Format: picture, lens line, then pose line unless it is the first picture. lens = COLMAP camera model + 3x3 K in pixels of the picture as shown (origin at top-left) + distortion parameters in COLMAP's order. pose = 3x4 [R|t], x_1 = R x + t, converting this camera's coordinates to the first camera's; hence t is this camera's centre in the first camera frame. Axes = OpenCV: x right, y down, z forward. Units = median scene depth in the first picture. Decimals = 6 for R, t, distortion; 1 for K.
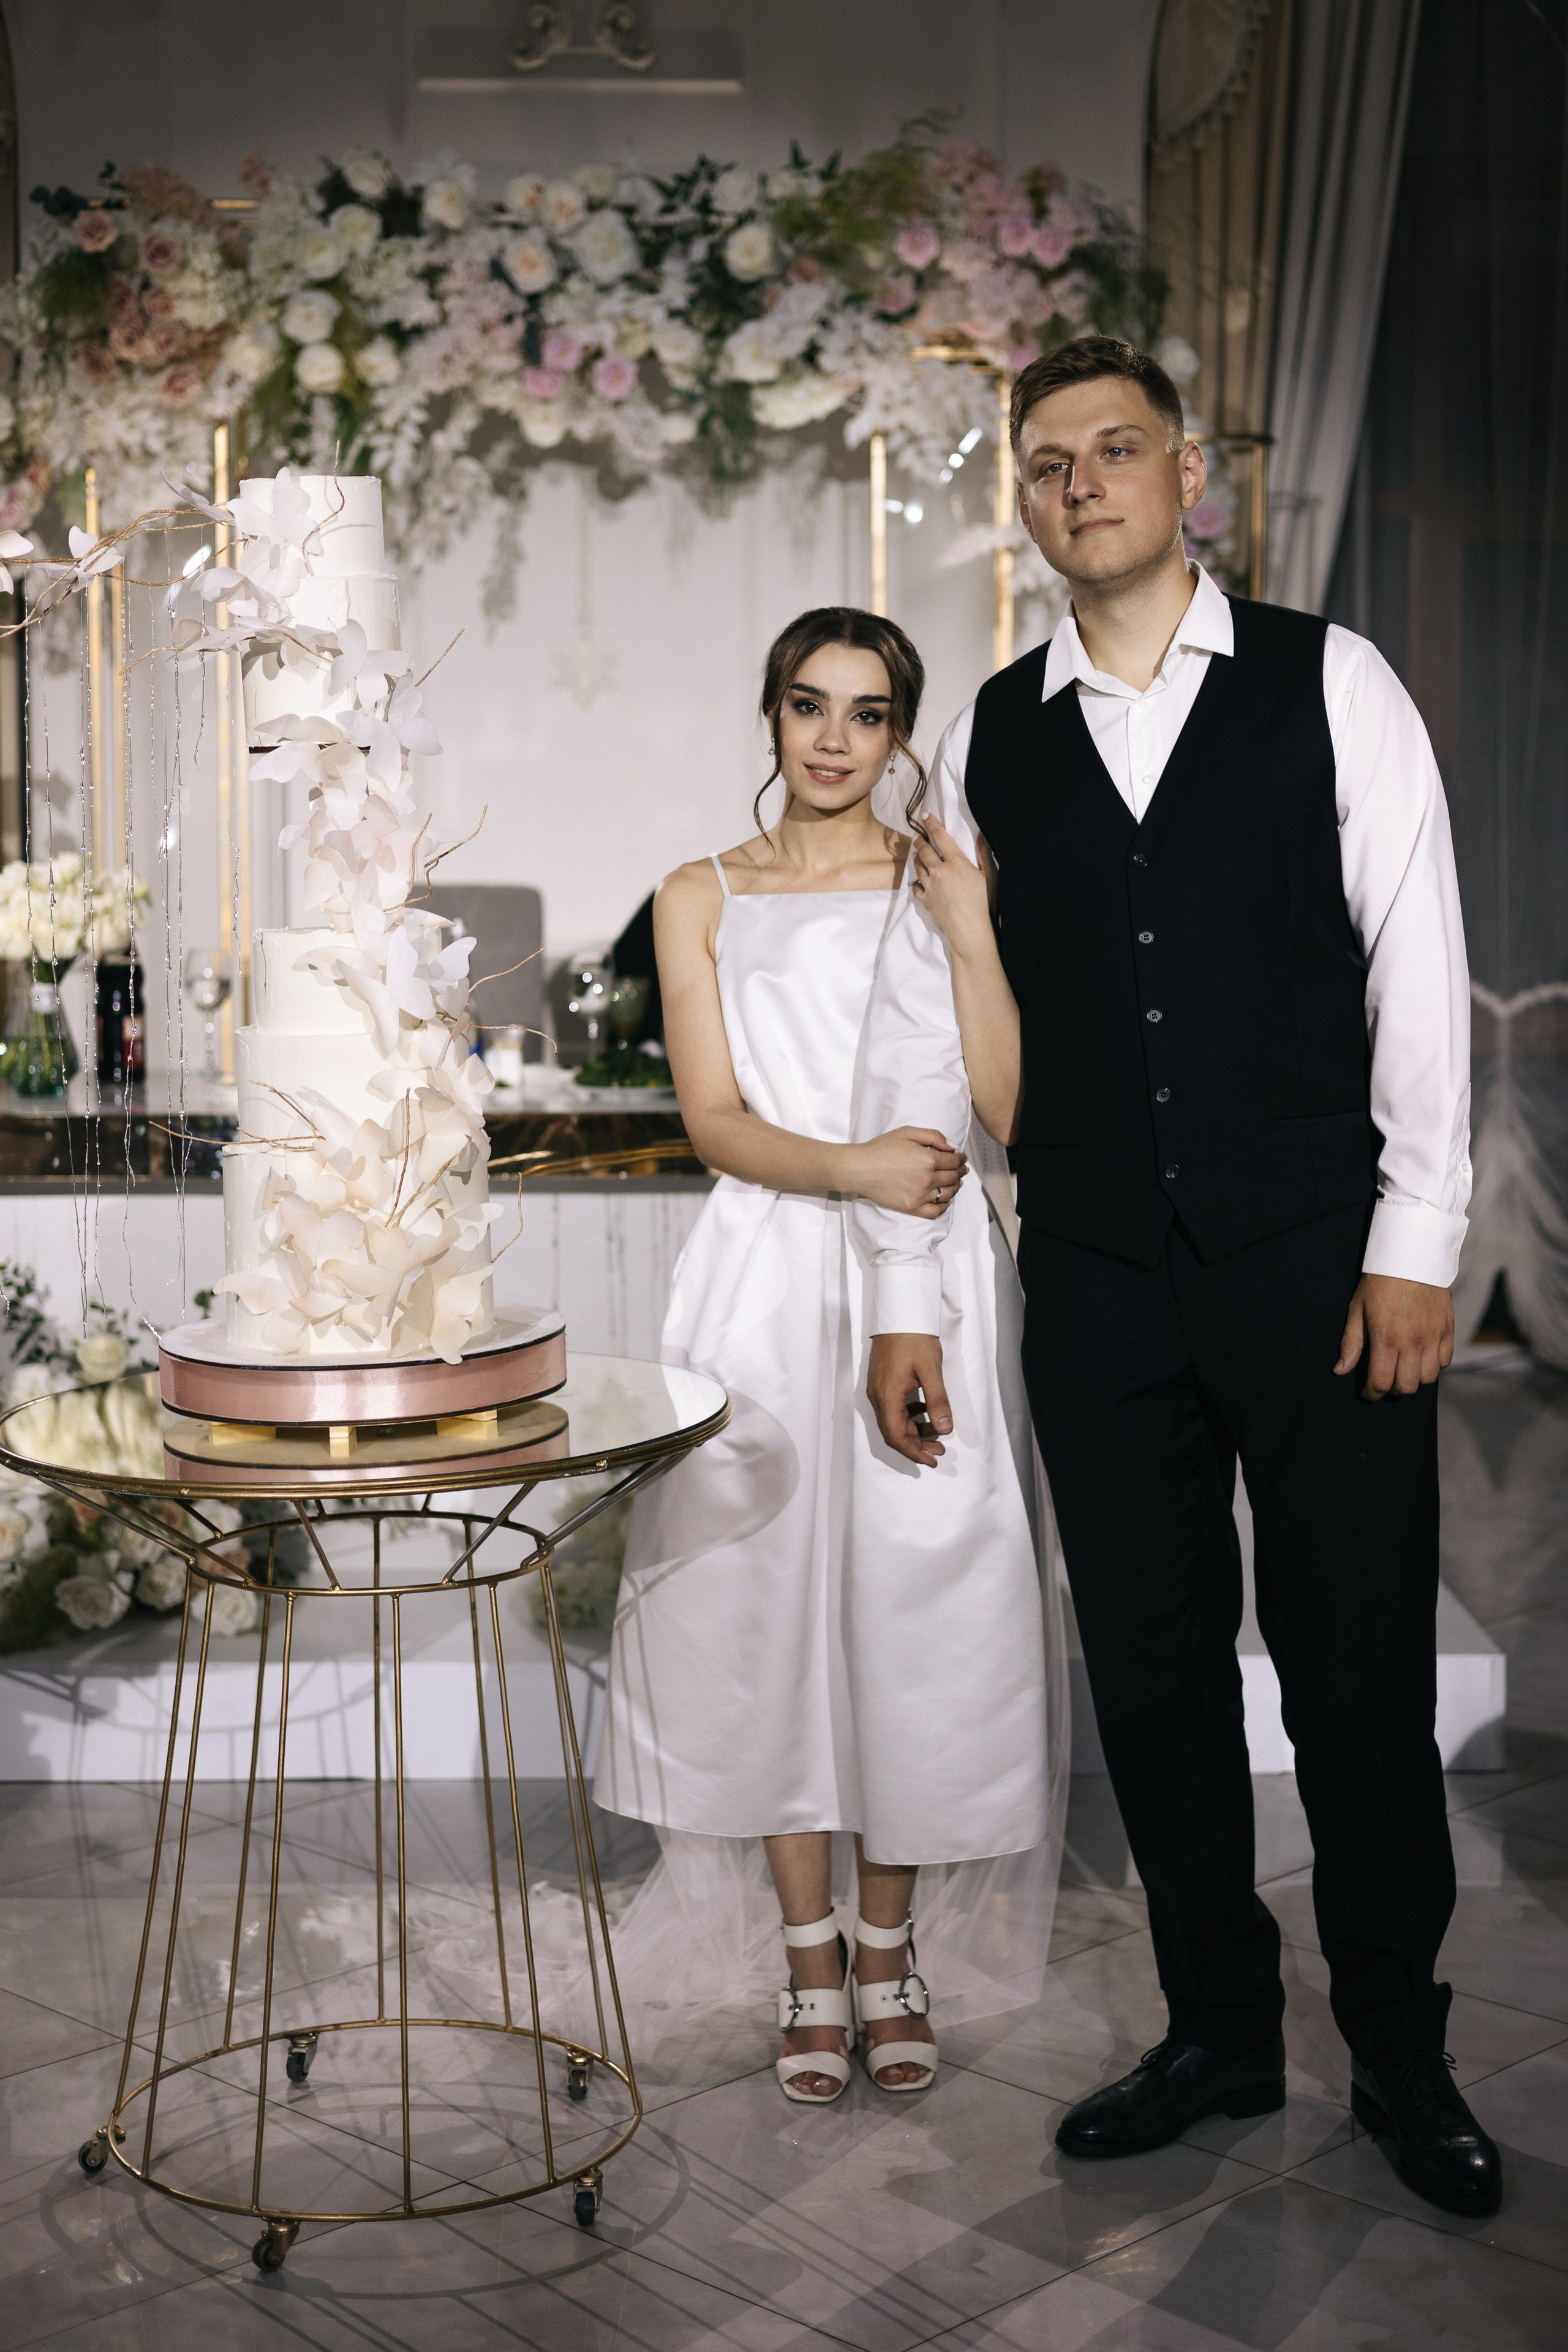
lens RADIAL K [[3460.8, 0, 781.6], [0, 3460.8, 1174.3], [0, 0, 1]] dist [0.009545, 0.000000]
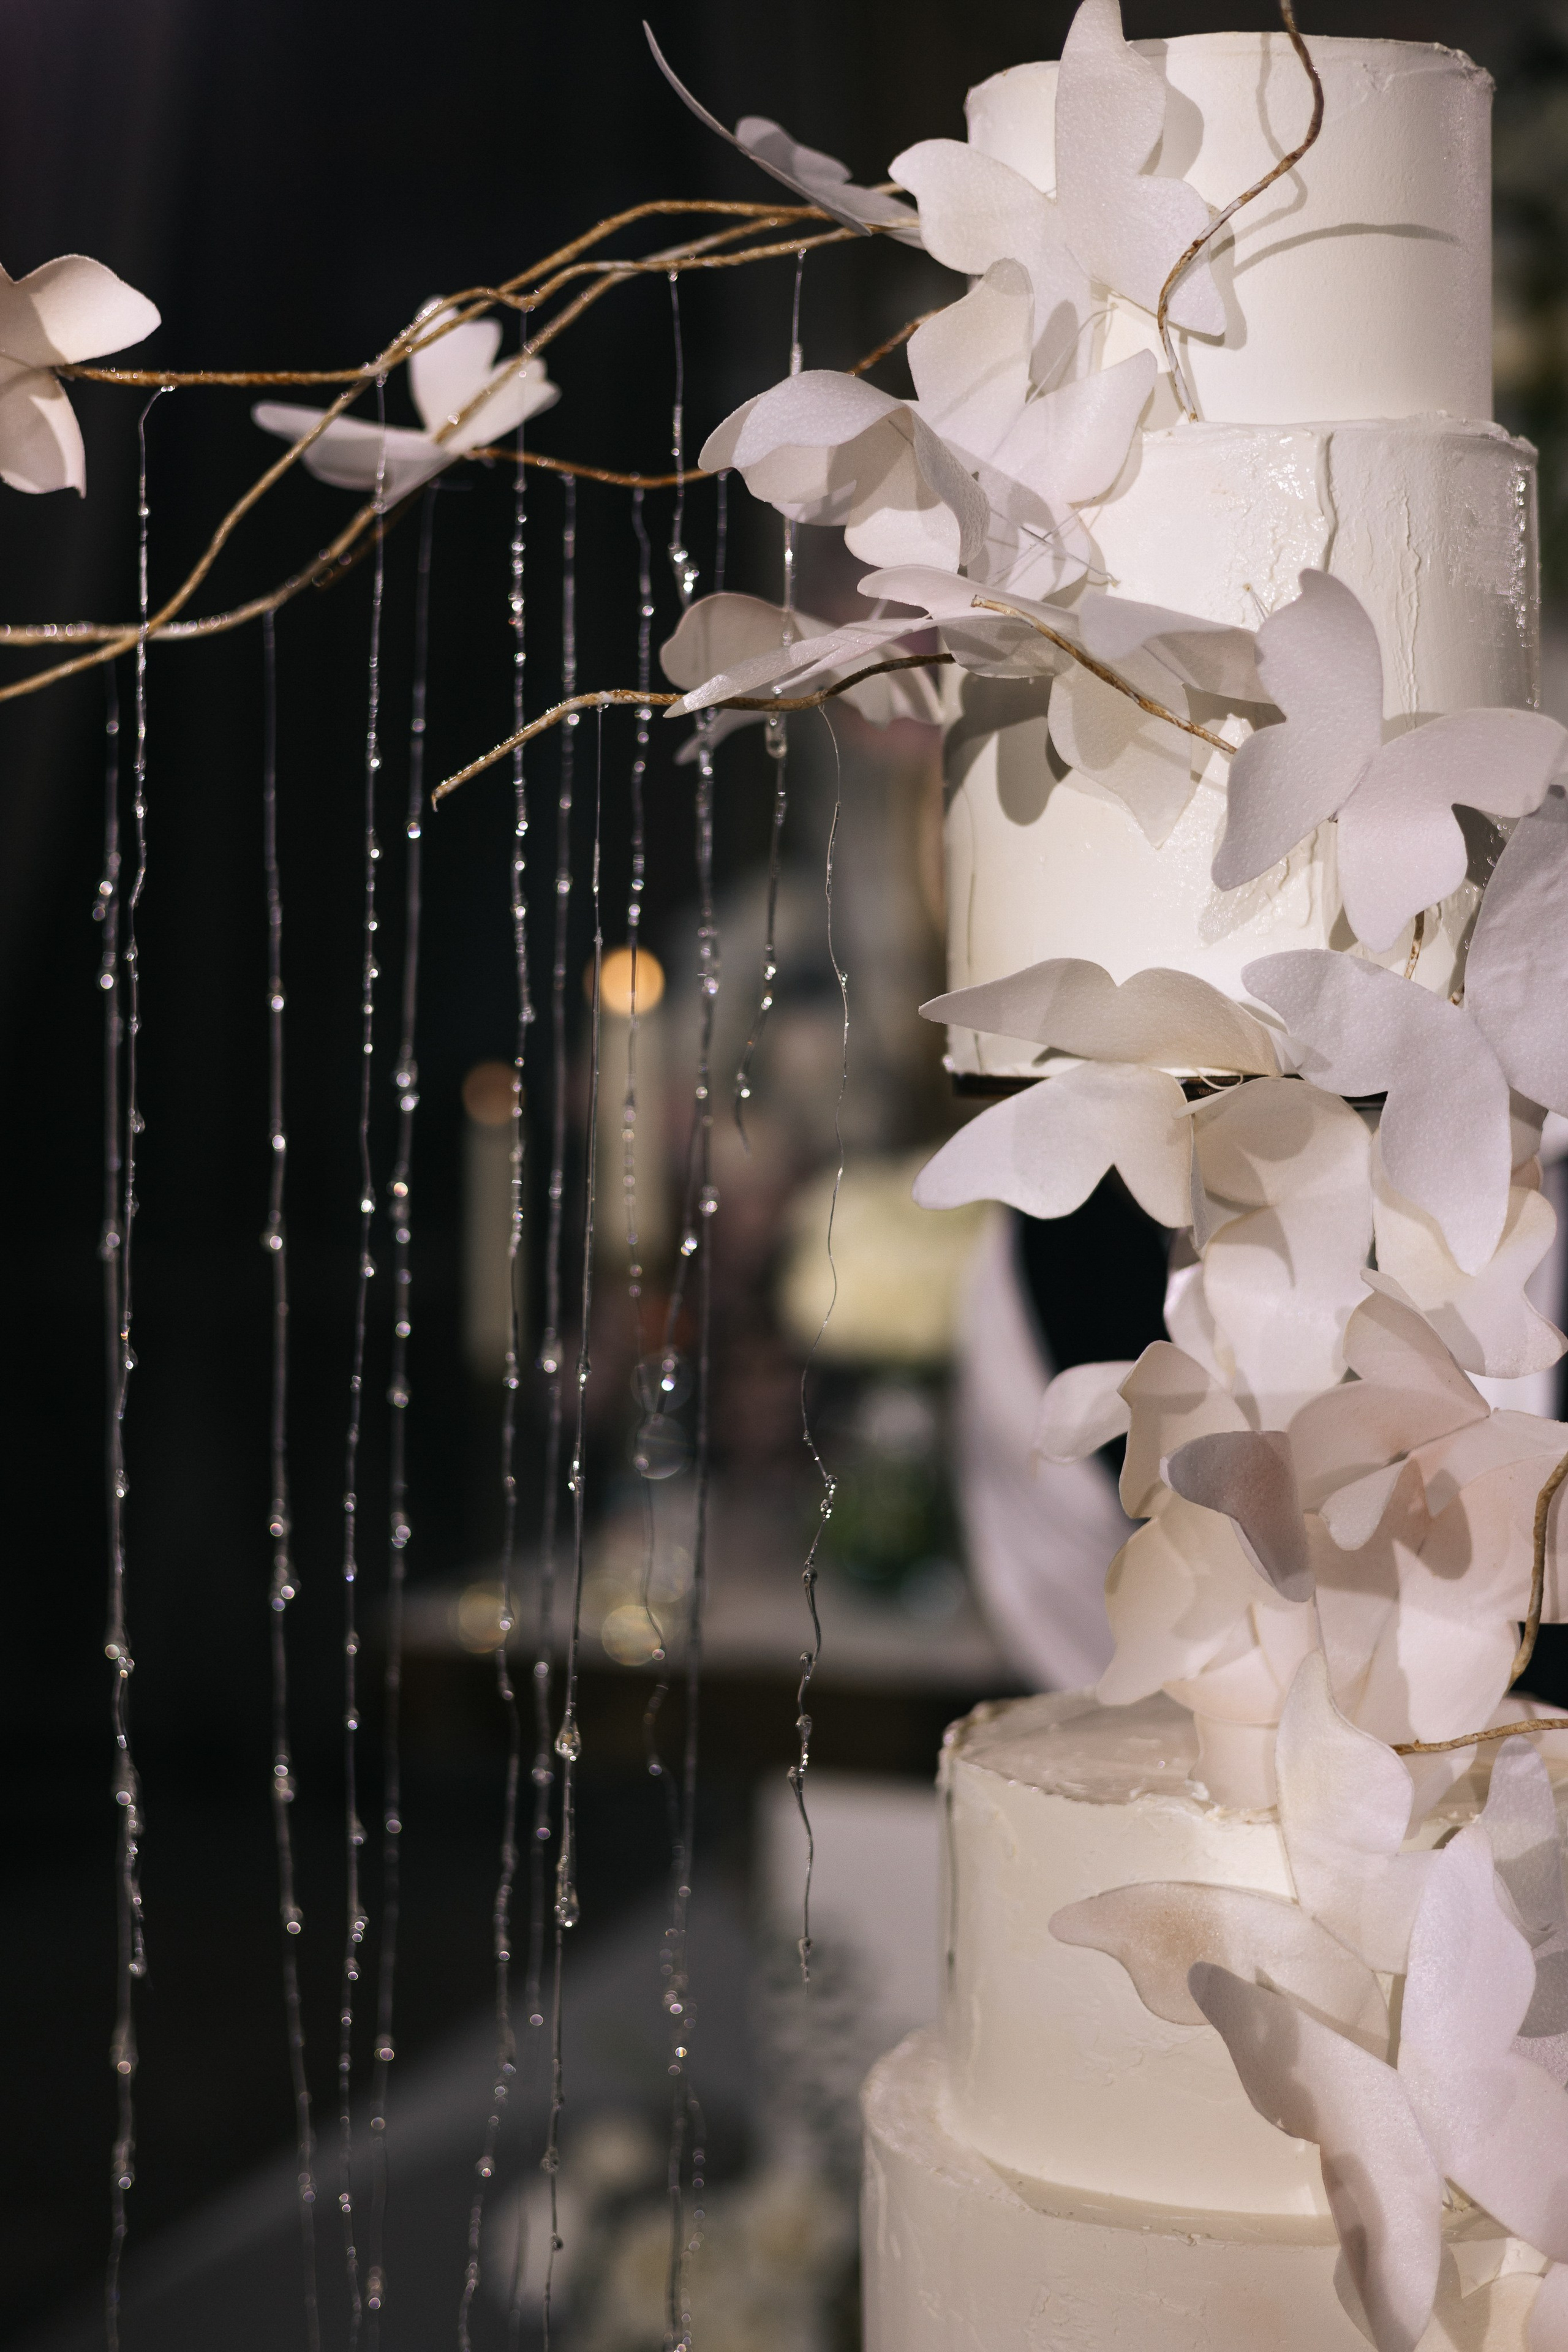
lens RADIAL K [[3460.8, 0, 784.1], [0, 3460.8, 1172.8], [0, 0, 1]] dist [0.009545, 0.000000]
pose [[0.940003, 0.042216, -0.338544, -0.075360], [-0.062553, 0.996819, -0.049383, -0.103243], [0.335382, 0.067597, 0.939654, 0.754619]]
